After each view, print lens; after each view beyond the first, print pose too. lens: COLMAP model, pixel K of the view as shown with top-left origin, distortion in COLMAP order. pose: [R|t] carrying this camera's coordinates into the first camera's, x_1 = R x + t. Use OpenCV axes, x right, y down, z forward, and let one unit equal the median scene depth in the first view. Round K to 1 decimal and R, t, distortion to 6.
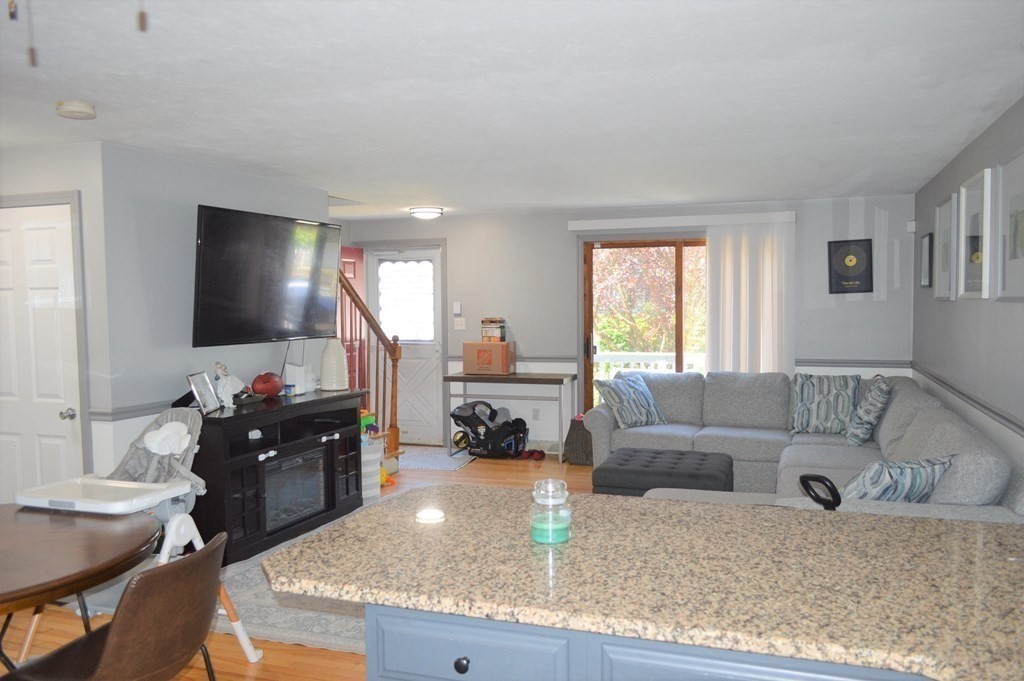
lens RADIAL K [[813.6, 0, 517.2], [0, 813.6, 345.9], [0, 0, 1]] dist [-0.006304, 0.004303]
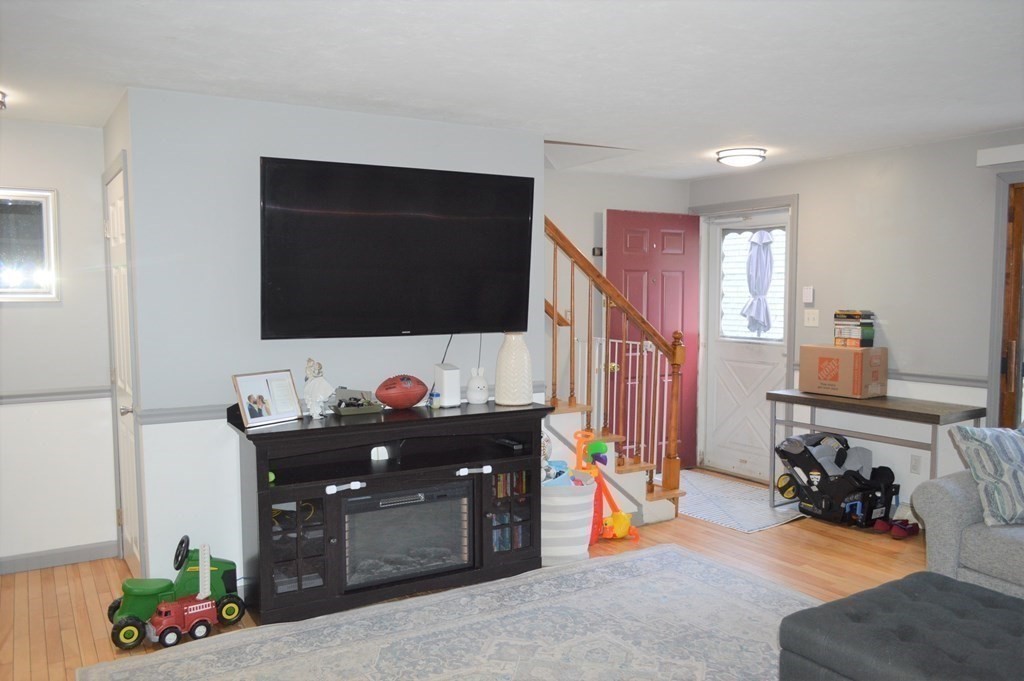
lens RADIAL K [[813.6, 0, 517.2], [0, 813.6, 345.9], [0, 0, 1]] dist [-0.006304, 0.004303]
pose [[0.781275, 0.051366, -0.622070, 0.247906], [-0.039605, 0.998679, 0.032722, -0.023909], [0.622929, -0.000927, 0.782278, 0.457238]]
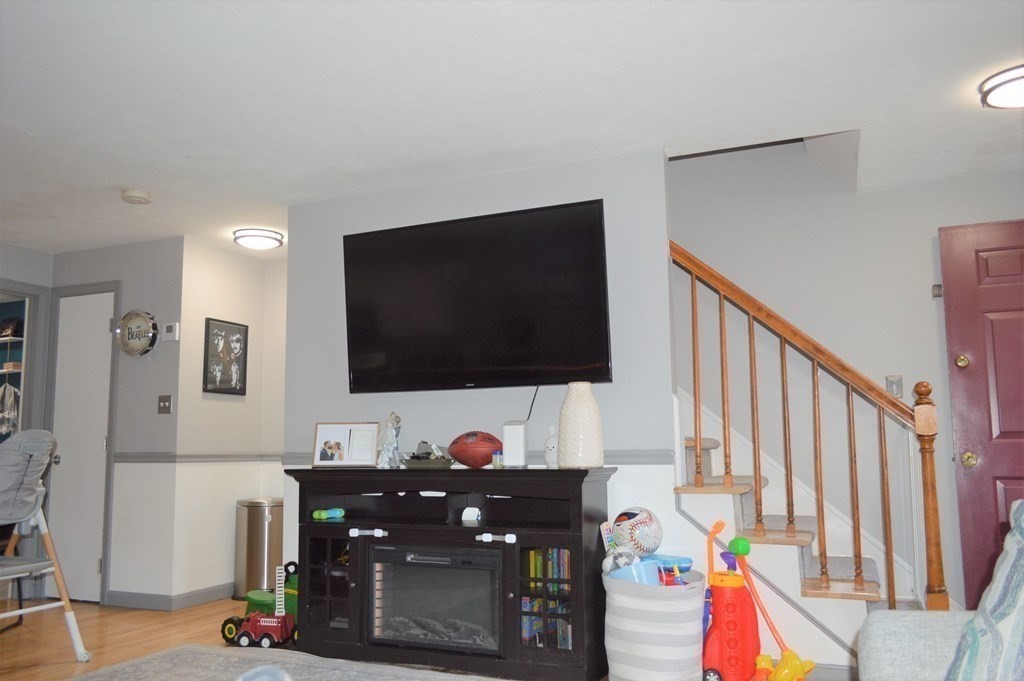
lens RADIAL K [[813.6, 0, 517.2], [0, 813.6, 345.9], [0, 0, 1]] dist [-0.006304, 0.004303]
pose [[-0.050157, -0.110393, -0.992622, 0.413091], [-0.042294, 0.993216, -0.108322, 0.032981], [0.997845, 0.036549, -0.054486, 1.049564]]
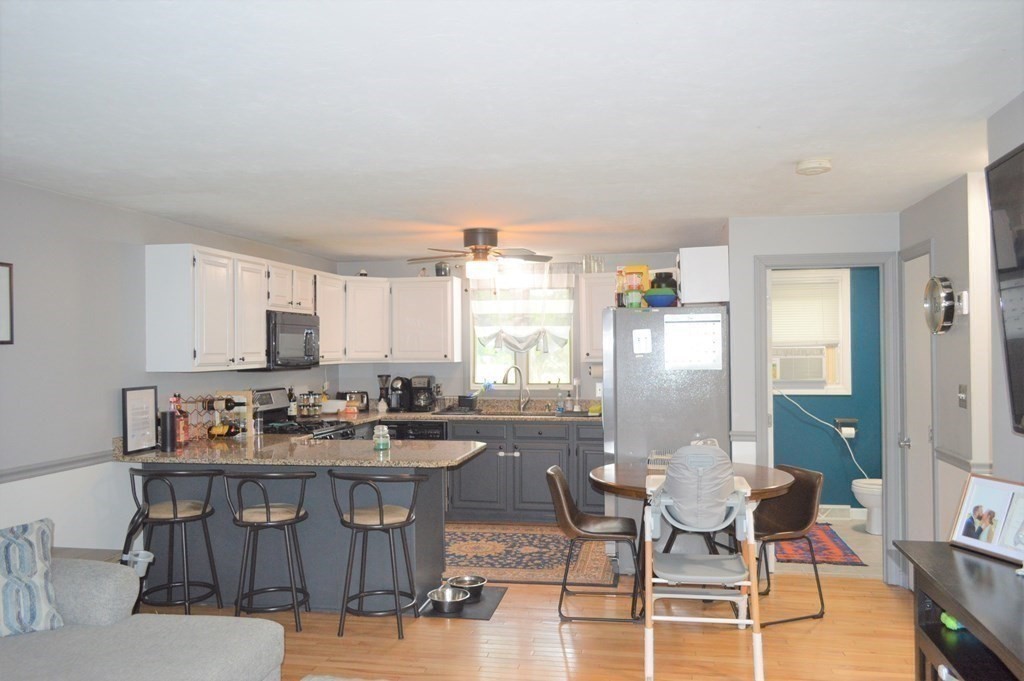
lens RADIAL K [[813.6, 0, 517.2], [0, 813.6, 345.9], [0, 0, 1]] dist [-0.006304, 0.004303]
pose [[-0.987725, 0.019714, -0.154954, 0.002947], [0.011770, 0.998577, 0.052018, -0.072809], [0.155759, 0.049556, -0.986551, 1.252516]]
